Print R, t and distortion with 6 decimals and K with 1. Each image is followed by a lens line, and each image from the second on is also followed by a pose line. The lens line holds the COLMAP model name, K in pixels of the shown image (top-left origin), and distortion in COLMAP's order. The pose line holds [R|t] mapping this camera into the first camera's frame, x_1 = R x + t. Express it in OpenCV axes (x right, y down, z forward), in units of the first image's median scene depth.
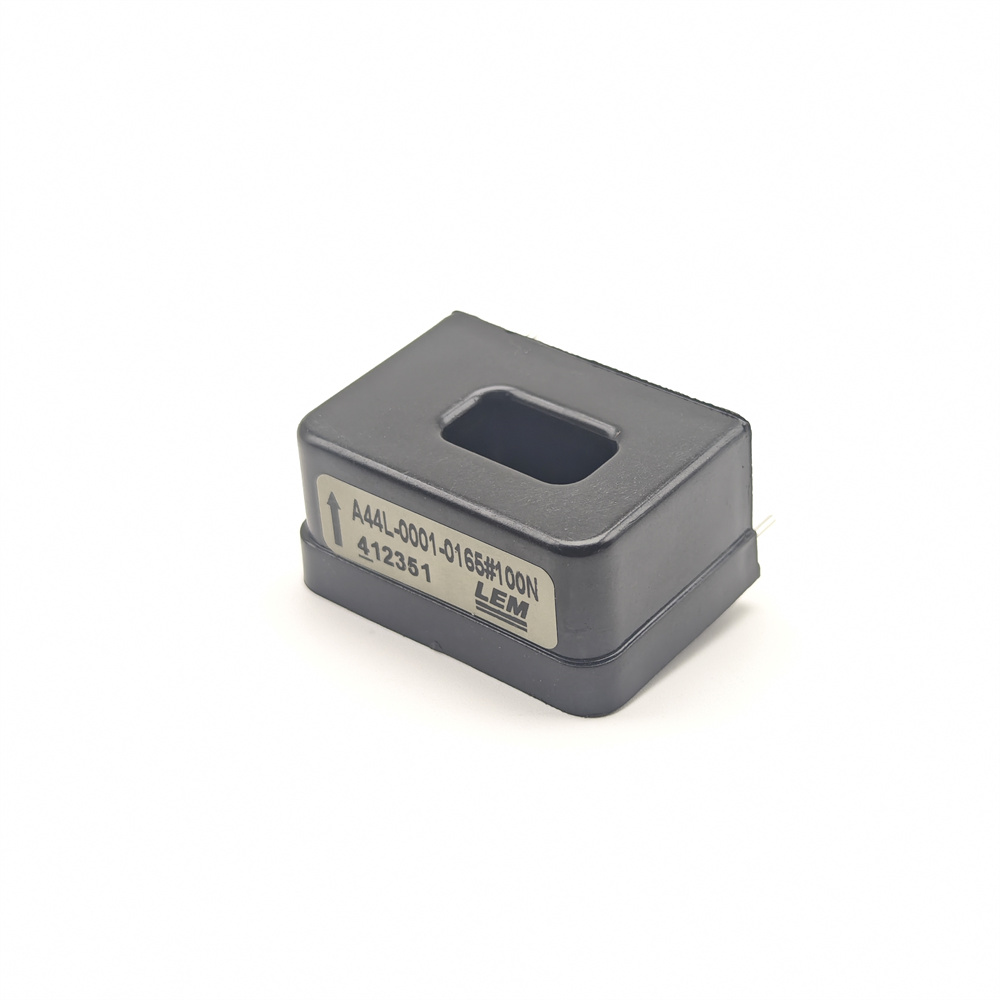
lens RADIAL K [[2241.9, 0, 500.0], [0, 2241.9, 500.0], [0, 0, 1]] dist [-0.089505, -0.124615]
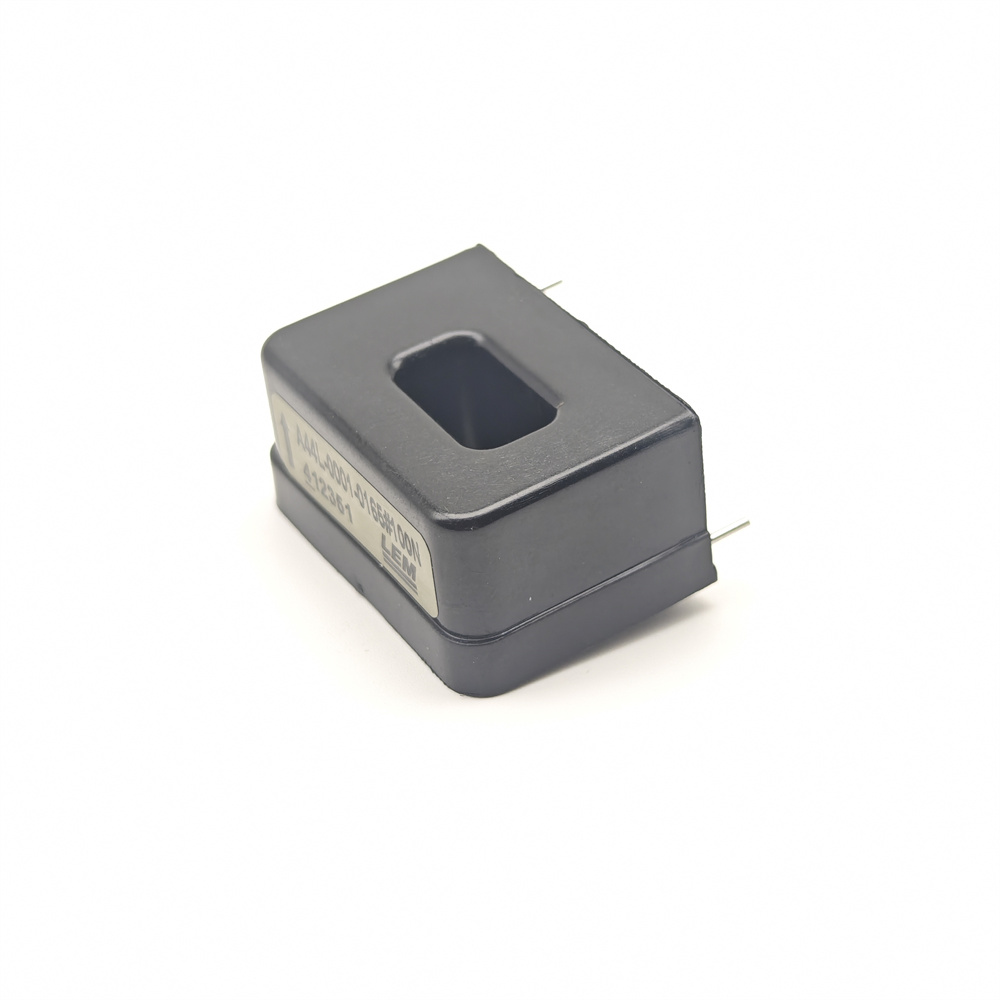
lens RADIAL K [[2241.9, 0, 500.0], [0, 2241.9, 500.0], [0, 0, 1]] dist [-0.089505, -0.124615]
pose [[0.945573, 0.180603, -0.270692, 0.287199], [-0.160877, 0.982530, 0.093565, -0.073333], [0.282861, -0.044924, 0.958108, 0.097133]]
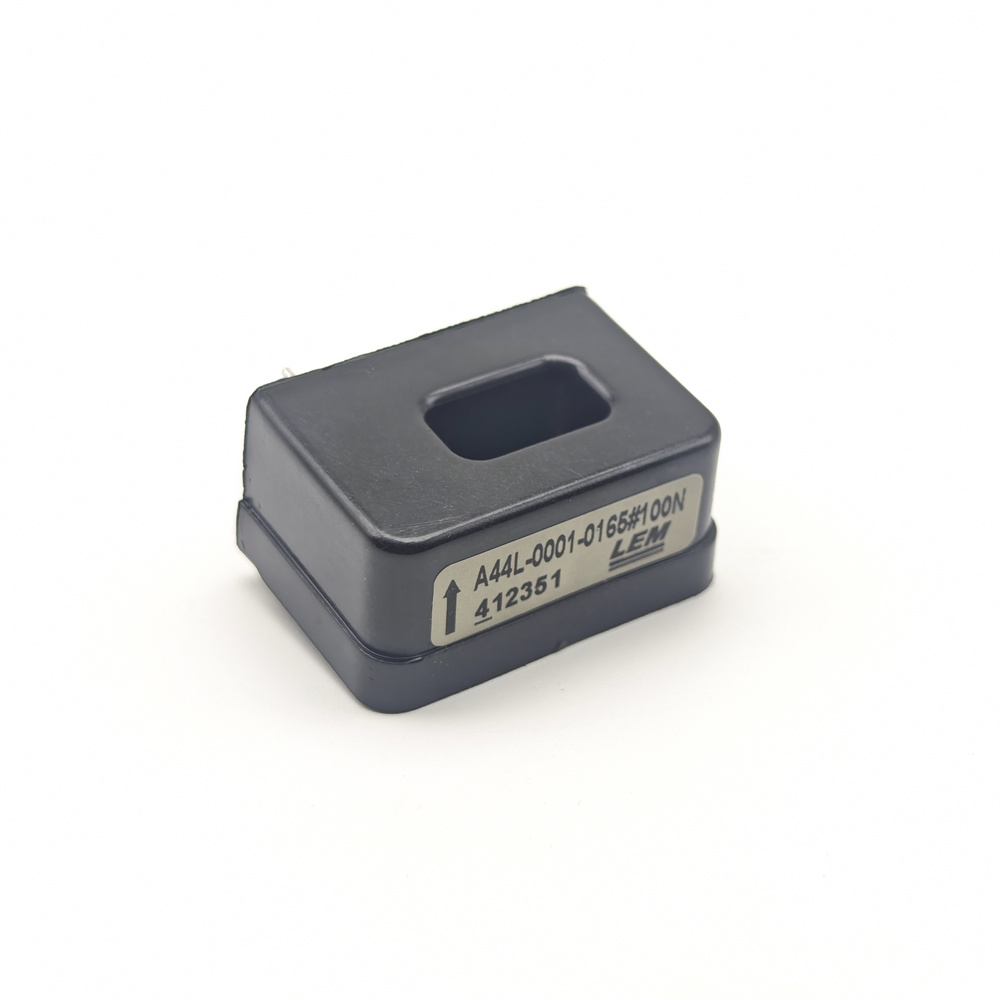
lens RADIAL K [[2241.9, 0, 500.0], [0, 2241.9, 500.0], [0, 0, 1]] dist [-0.089505, -0.124615]
pose [[0.332196, -0.550041, 0.766225, -0.752006], [0.496053, 0.792822, 0.354070, -0.343482], [-0.802233, 0.262467, 0.536221, 0.497741]]
